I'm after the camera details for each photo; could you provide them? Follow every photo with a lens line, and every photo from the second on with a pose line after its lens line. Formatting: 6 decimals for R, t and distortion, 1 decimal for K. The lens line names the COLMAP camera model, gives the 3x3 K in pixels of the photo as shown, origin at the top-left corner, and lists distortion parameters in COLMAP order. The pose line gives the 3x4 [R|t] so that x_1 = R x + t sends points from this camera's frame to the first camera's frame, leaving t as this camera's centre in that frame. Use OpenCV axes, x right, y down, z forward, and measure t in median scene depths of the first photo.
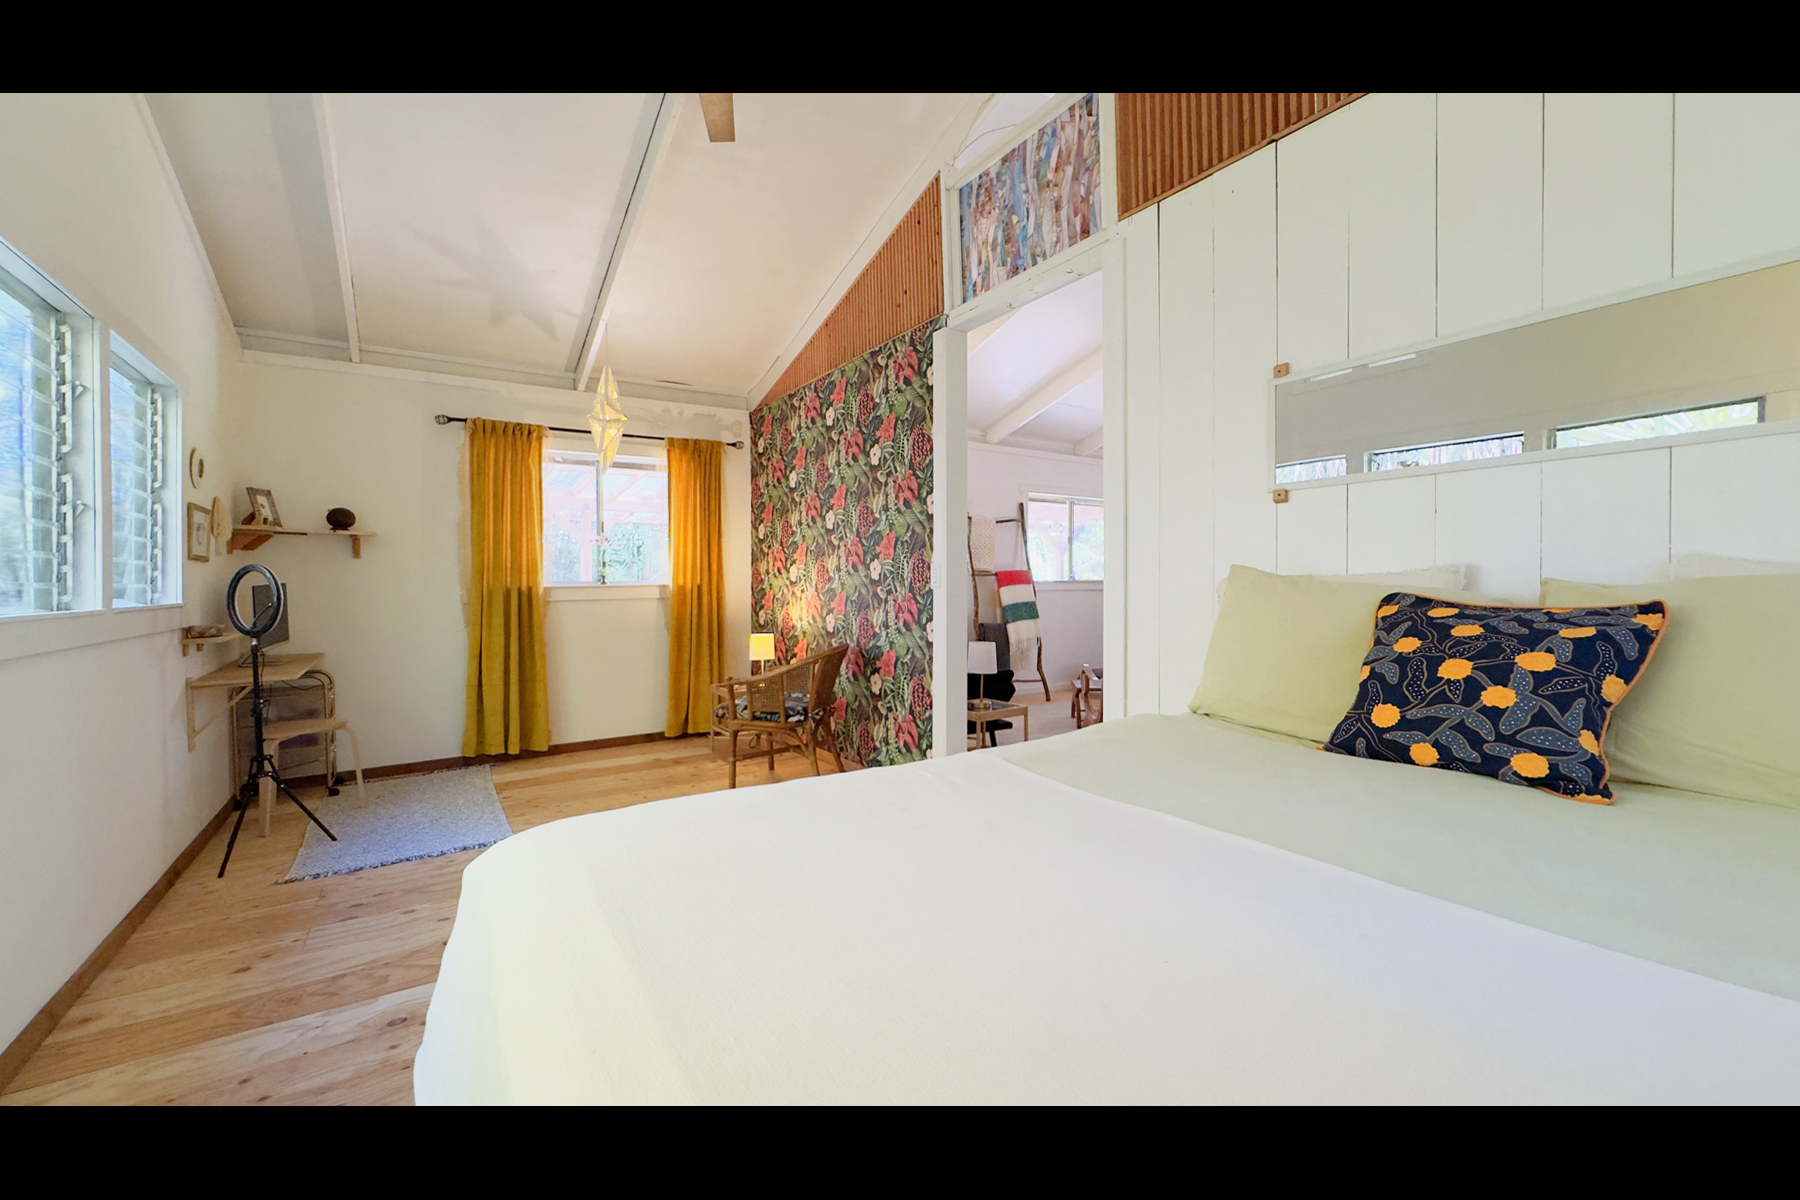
lens RADIAL K [[723.0, 0, 891.5], [0, 723.0, 597.5], [0, 0, 1]] dist [0.000594, 0.000096]
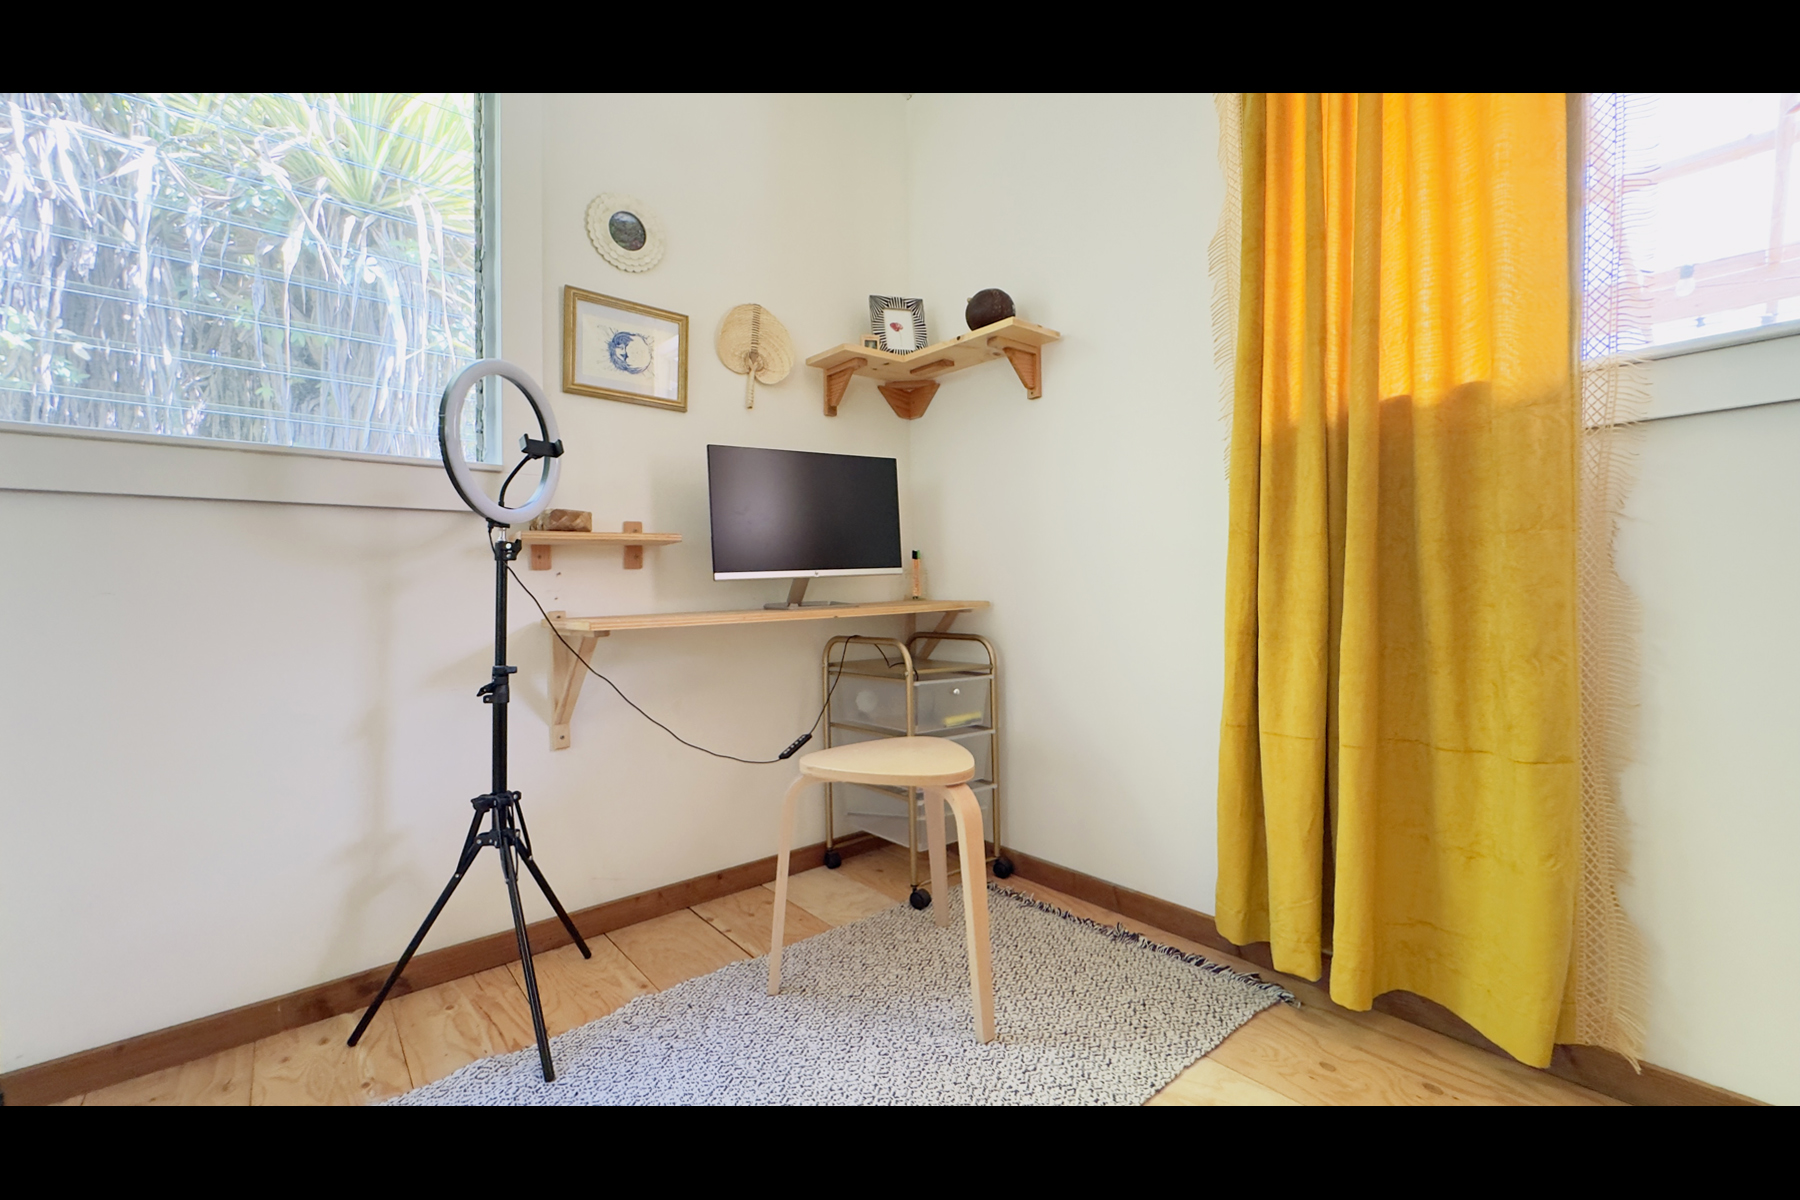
lens RADIAL K [[723.0, 0, 891.5], [0, 723.0, 597.5], [0, 0, 1]] dist [0.000594, 0.000096]
pose [[0.112725, 0.016494, -0.993489, -0.276415], [-0.003963, 0.999862, 0.016150, 0.061029], [0.993618, 0.002117, 0.112775, 0.808097]]
